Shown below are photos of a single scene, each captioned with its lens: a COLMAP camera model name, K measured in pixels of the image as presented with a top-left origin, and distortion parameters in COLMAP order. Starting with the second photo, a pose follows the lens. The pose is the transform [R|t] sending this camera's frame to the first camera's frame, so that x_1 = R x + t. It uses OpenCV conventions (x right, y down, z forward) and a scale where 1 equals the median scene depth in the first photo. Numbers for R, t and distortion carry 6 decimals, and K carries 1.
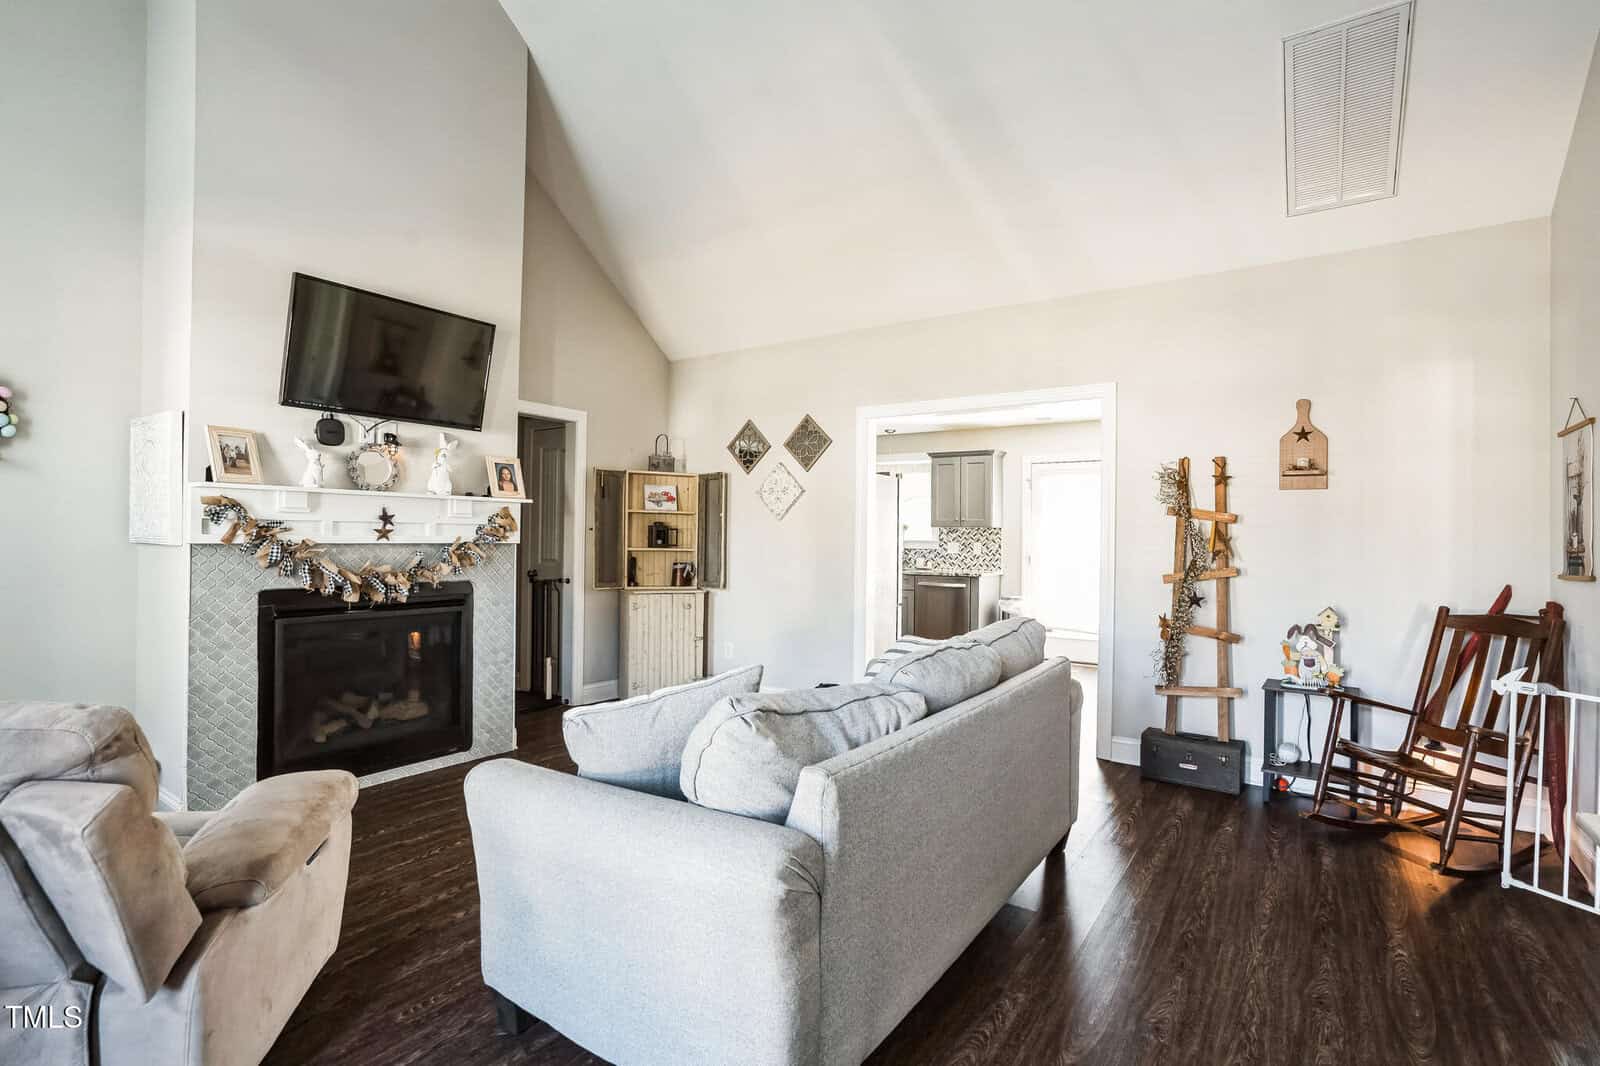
lens RADIAL K [[765.9, 0, 802.0], [0, 765.9, 534.0], [0, 0, 1]] dist [-0.029282, 0.012375]
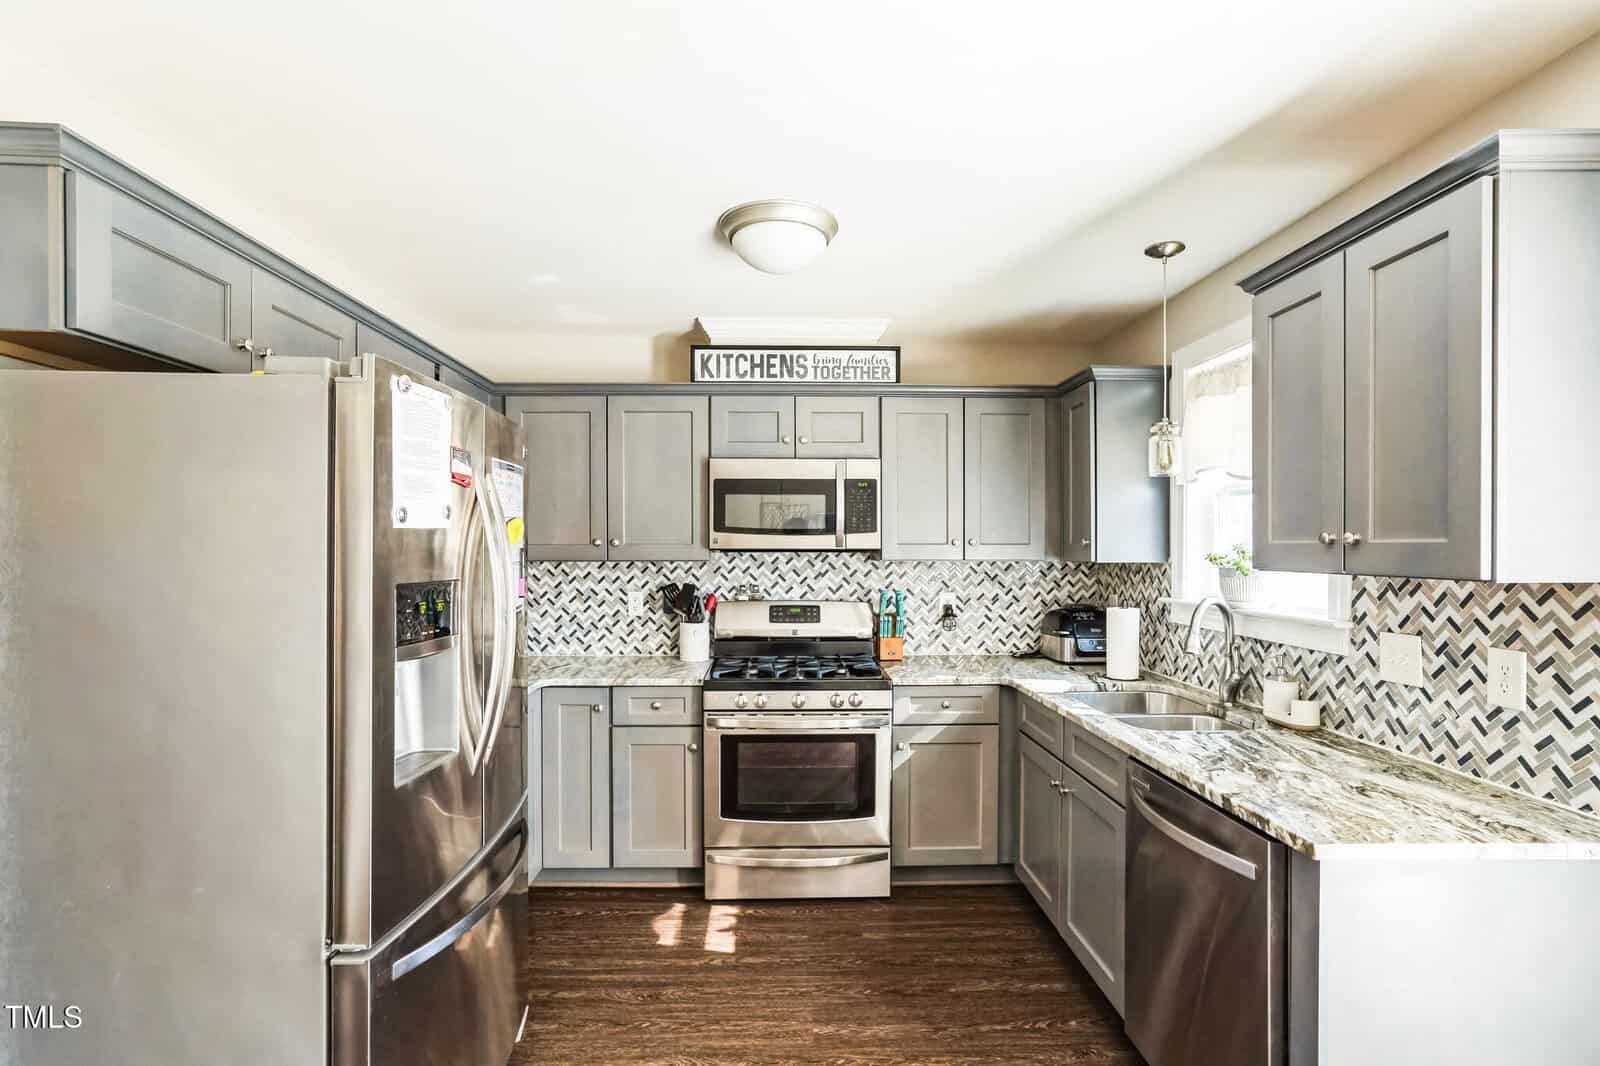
lens RADIAL K [[765.9, 0, 791.3], [0, 765.9, 545.6], [0, 0, 1]] dist [-0.029282, 0.012375]
pose [[0.588621, -0.008584, -0.808363, 0.279557], [-0.001549, 0.999930, -0.011746, -0.013891], [0.808407, 0.008167, 0.588567, 0.726700]]
